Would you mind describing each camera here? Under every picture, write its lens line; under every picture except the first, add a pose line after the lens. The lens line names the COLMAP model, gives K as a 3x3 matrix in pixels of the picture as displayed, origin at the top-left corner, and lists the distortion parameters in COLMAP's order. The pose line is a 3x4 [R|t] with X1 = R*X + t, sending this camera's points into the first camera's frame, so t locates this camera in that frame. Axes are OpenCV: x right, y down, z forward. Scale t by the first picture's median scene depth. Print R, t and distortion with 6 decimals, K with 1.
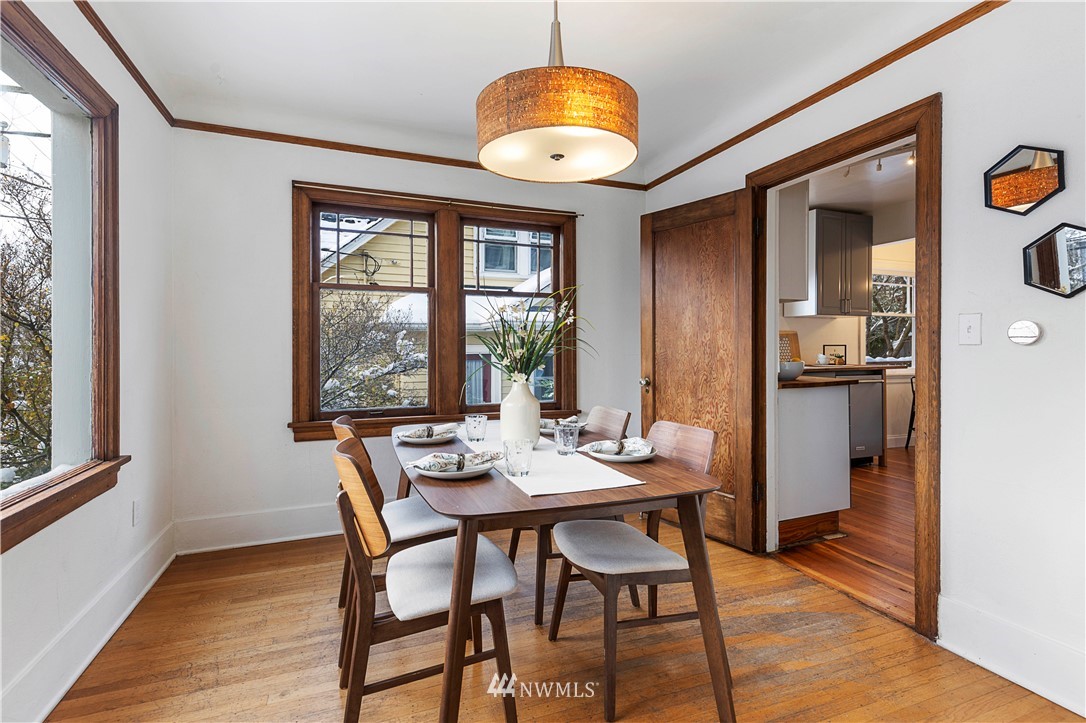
lens RADIAL K [[494.8, 0, 534.7], [0, 494.8, 348.1], [0, 0, 1]] dist [0.009075, -0.000207]
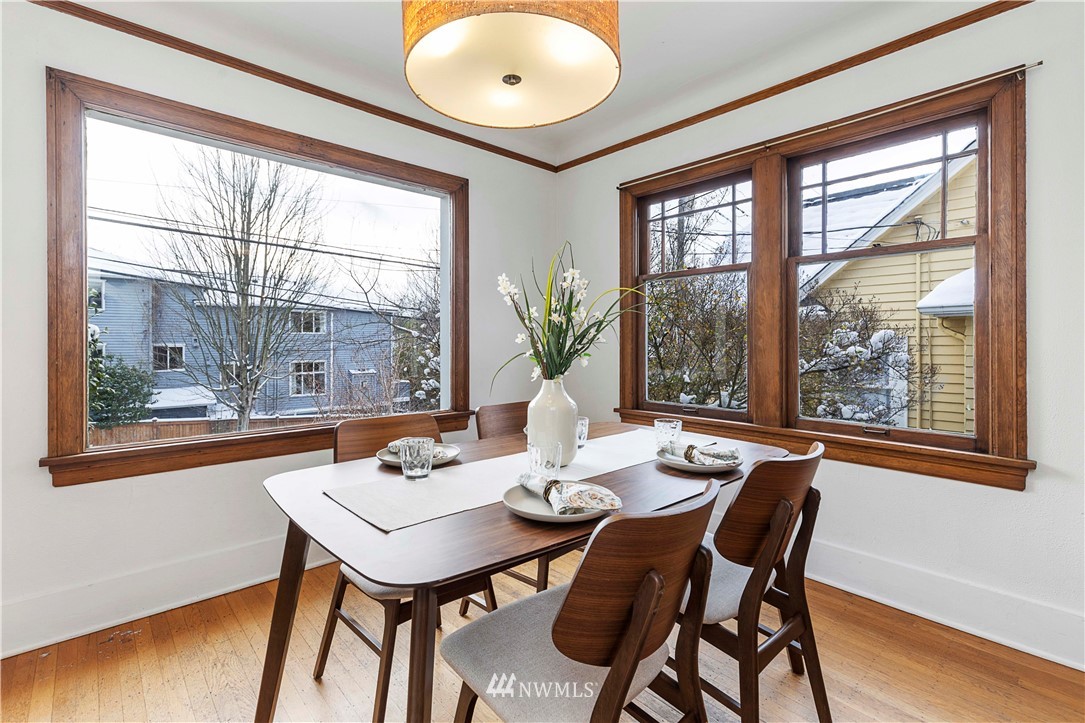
lens RADIAL K [[493.4, 0, 555.3], [0, 493.4, 340.2], [0, 0, 1]] dist [0.003306, 0.000024]
pose [[0.383285, -0.004308, -0.923620, 0.460441], [0.000973, 0.999990, -0.004261, 0.006908], [0.923629, 0.000734, 0.383286, 0.470649]]
